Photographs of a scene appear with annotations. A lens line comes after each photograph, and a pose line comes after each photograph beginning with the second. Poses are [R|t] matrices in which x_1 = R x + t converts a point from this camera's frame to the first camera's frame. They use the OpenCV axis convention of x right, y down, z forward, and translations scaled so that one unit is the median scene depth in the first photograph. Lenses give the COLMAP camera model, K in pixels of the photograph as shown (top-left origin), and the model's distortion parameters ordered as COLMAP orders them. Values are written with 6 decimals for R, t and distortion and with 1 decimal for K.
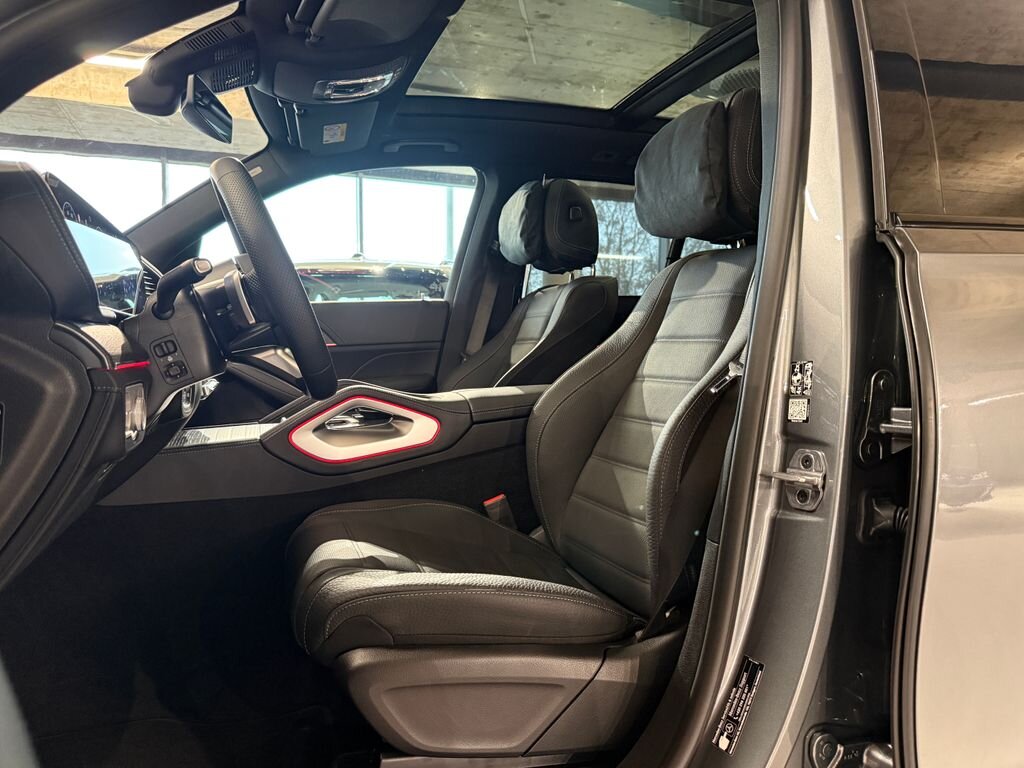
lens RADIAL K [[747.5, 0, 512.0], [0, 747.5, 384.0], [0, 0, 1]] dist [0.031947, -0.073443]
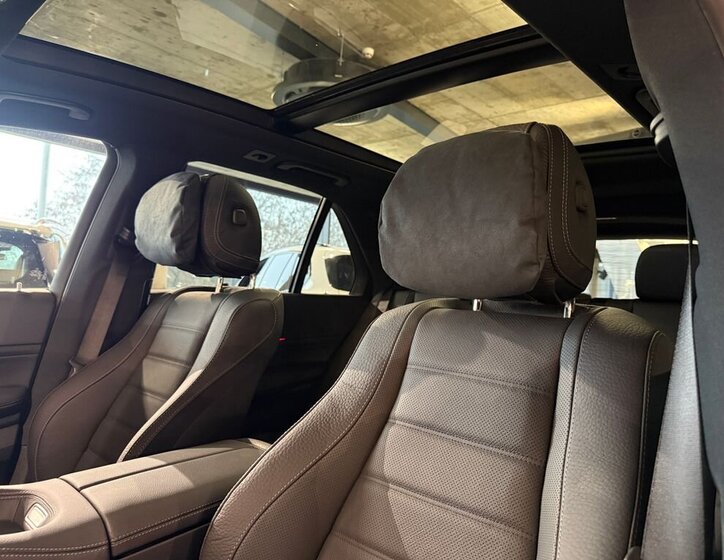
lens RADIAL K [[527.9, 0, 364.7], [0, 527.9, 268.4], [0, 0, 1]] dist [0.061320, -0.078279]
pose [[0.886897, 0.065404, 0.457314, -0.061797], [-0.031946, 0.996240, -0.080525, -0.116348], [-0.460861, 0.056809, 0.885652, 0.367937]]
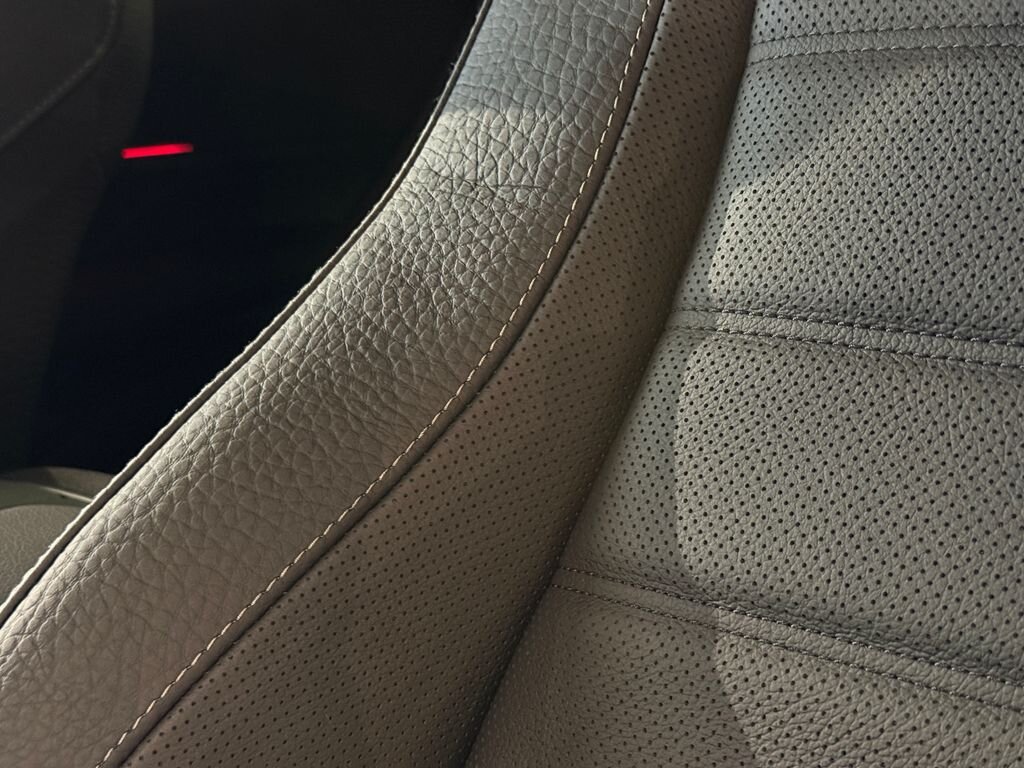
lens RADIAL K [[1432.6, 0, 511.2], [0, 1432.6, 385.9], [0, 0, 1]] dist [0.137411, -0.030981]
pose [[0.858287, -0.109090, 0.501441, 0.006848], [0.030011, 0.986141, 0.163170, -0.064965], [-0.512292, -0.124998, 0.849666, 0.533932]]
